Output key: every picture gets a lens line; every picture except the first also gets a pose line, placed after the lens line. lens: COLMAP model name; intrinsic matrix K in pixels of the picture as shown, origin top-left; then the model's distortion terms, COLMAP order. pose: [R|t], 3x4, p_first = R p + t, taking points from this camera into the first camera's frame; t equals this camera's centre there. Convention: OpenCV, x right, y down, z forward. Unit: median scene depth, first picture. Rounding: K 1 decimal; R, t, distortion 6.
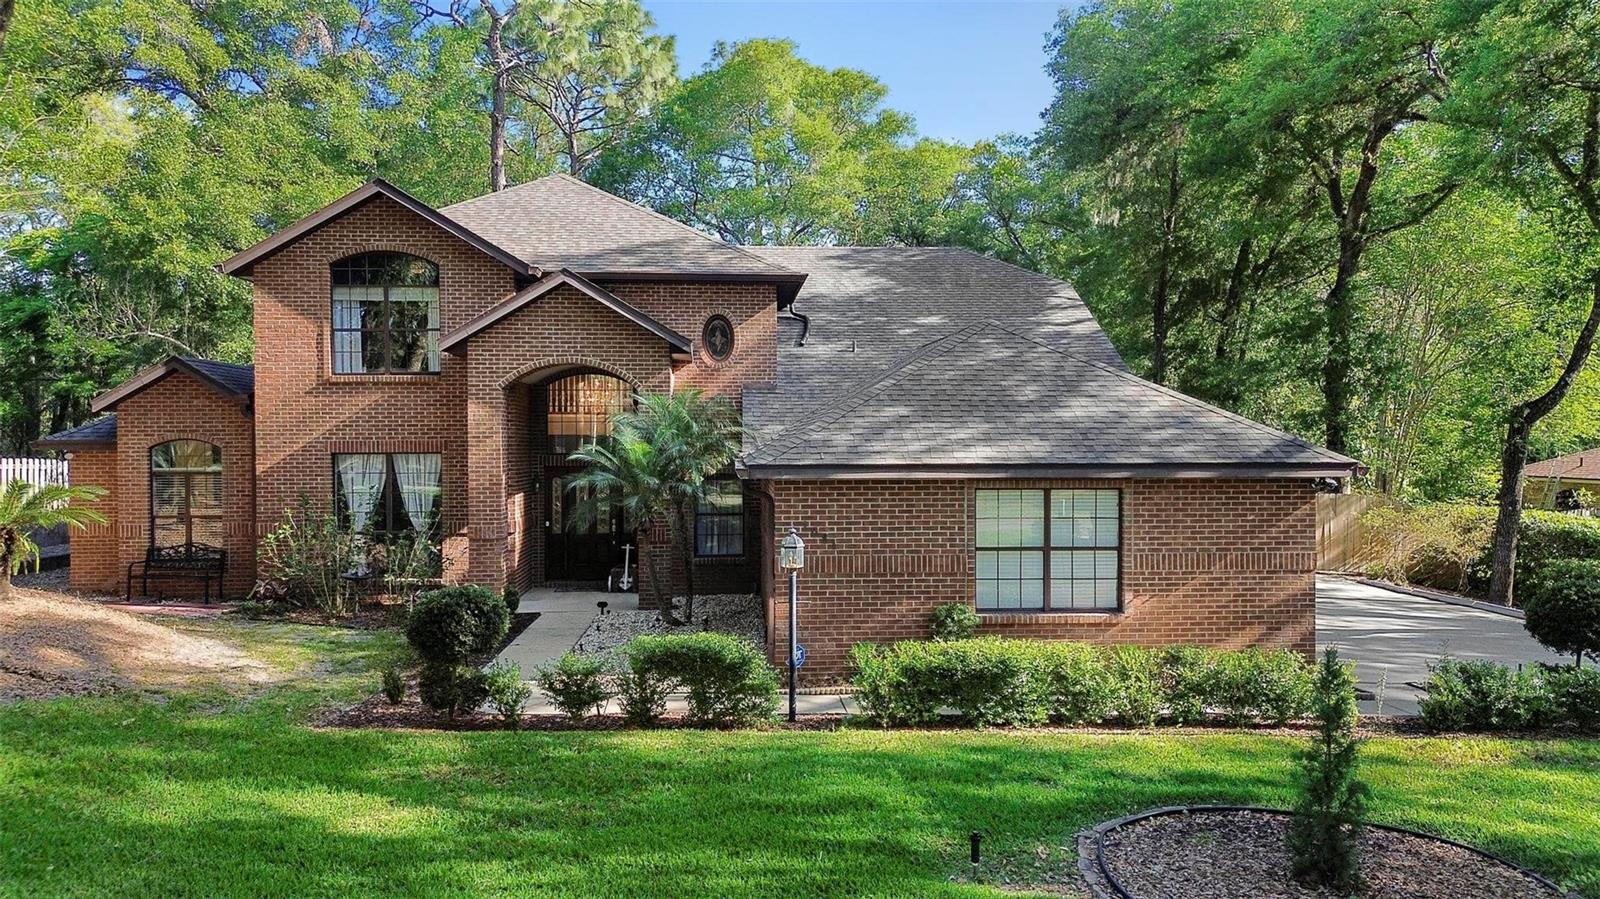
lens RADIAL K [[1148.5, 0, 800.0], [0, 1148.5, 449.5], [0, 0, 1]] dist [0.029785, -0.006251]
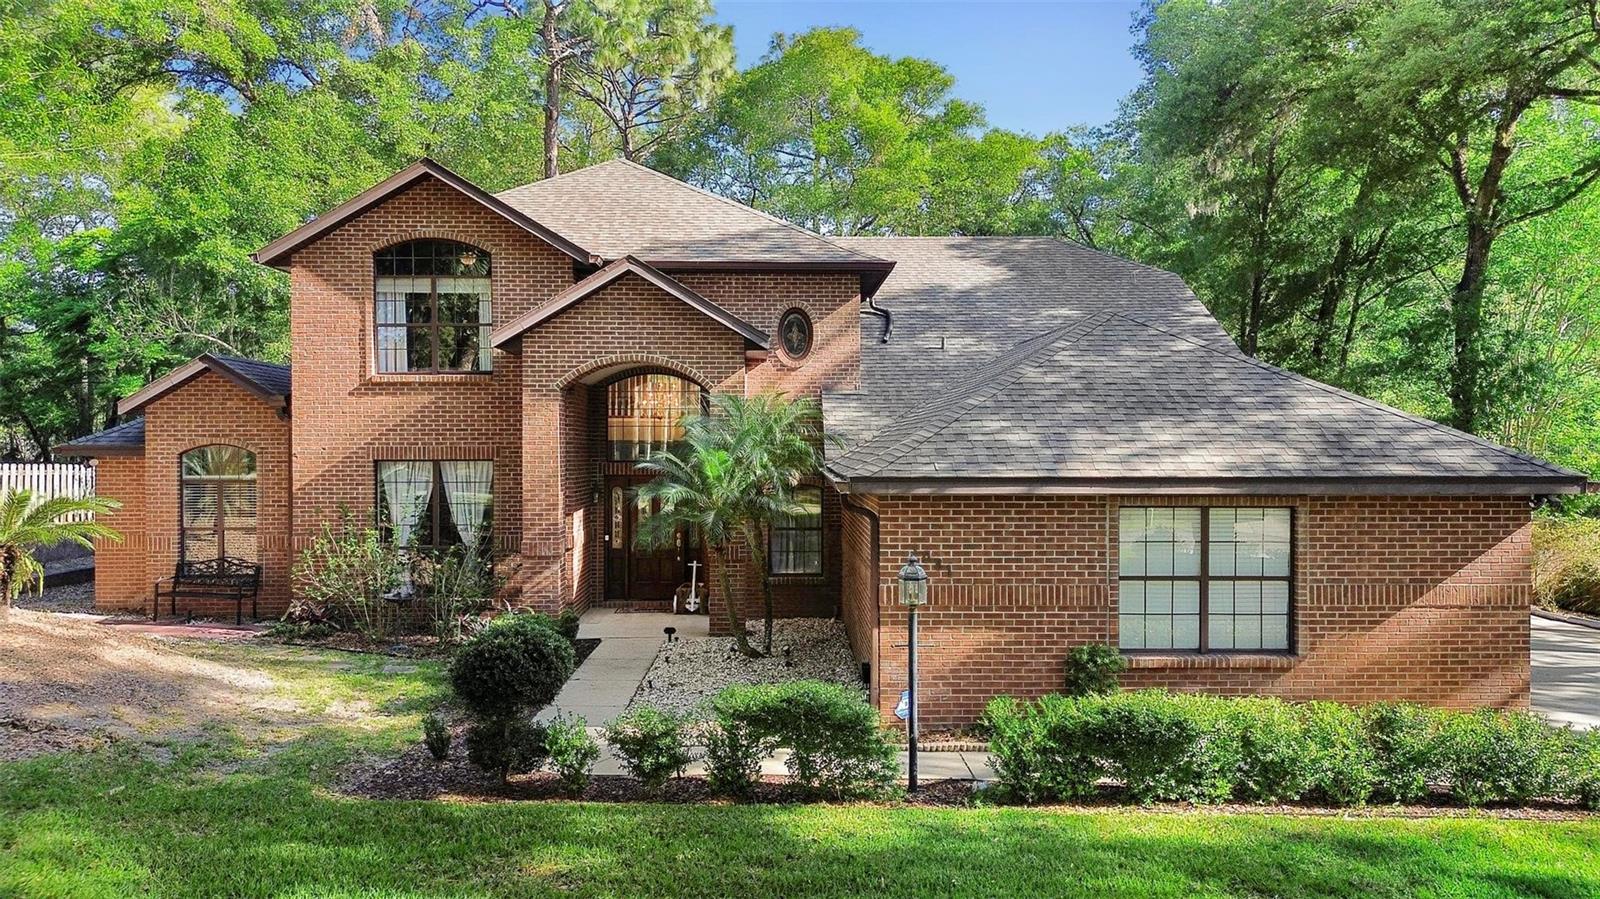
lens RADIAL K [[1148.5, 0, 800.0], [0, 1148.5, 449.5], [0, 0, 1]] dist [0.029785, -0.006251]
pose [[0.999180, 0.002825, -0.040390, -0.032300], [-0.002995, 0.999987, -0.004162, -0.002380], [0.040377, 0.004279, 0.999175, 0.101106]]
